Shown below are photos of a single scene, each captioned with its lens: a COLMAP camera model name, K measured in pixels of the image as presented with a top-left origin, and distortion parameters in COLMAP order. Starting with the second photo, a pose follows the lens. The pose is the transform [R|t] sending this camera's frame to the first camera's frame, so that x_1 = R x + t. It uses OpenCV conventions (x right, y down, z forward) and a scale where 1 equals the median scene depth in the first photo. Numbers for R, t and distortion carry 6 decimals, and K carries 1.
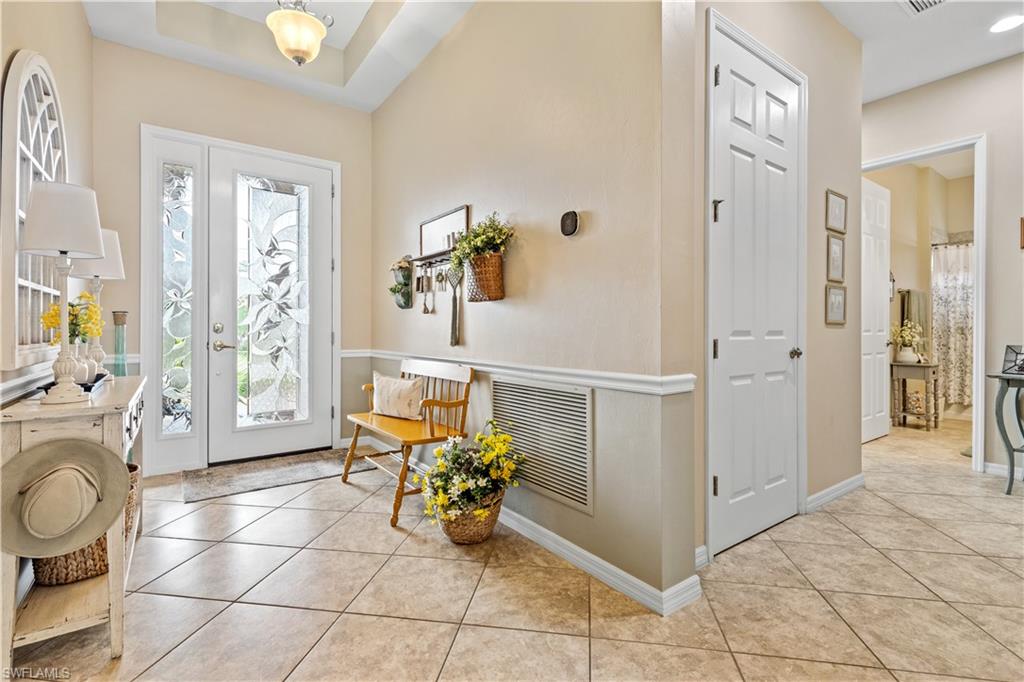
lens RADIAL K [[462.8, 0, 507.9], [0, 462.8, 332.6], [0, 0, 1]] dist [0.001850, -0.000153]
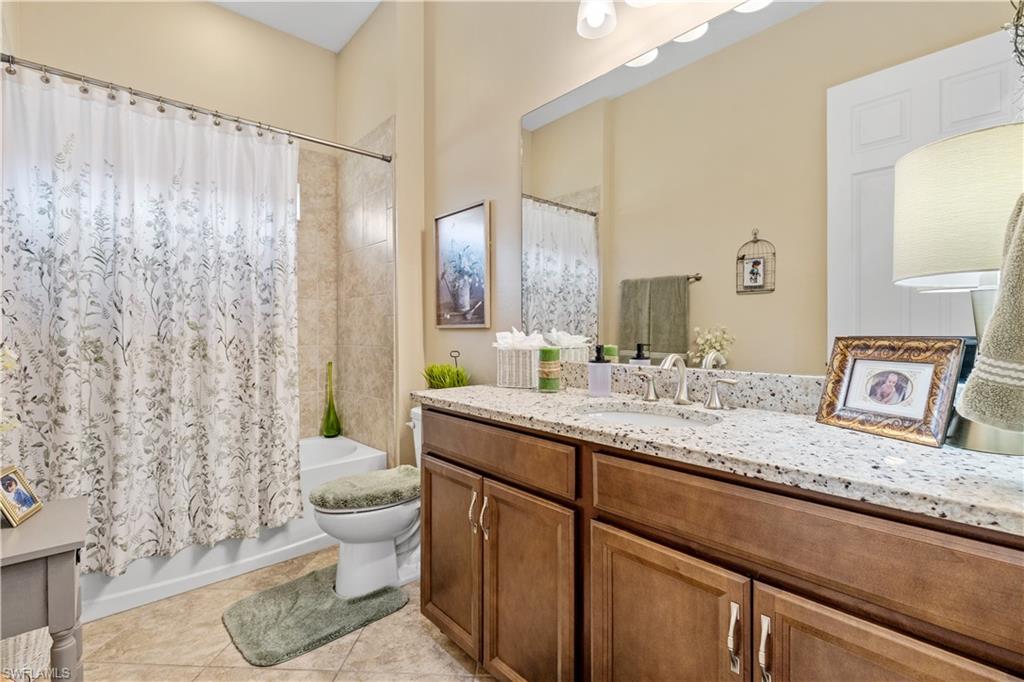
lens RADIAL K [[462.8, 0, 514.6], [0, 462.8, 340.2], [0, 0, 1]] dist [0.001850, -0.000153]
pose [[-0.107692, -0.010555, 0.994128, 0.614382], [-0.005223, 0.999936, 0.010051, -0.016995], [-0.994171, -0.004110, -0.107740, 0.735499]]
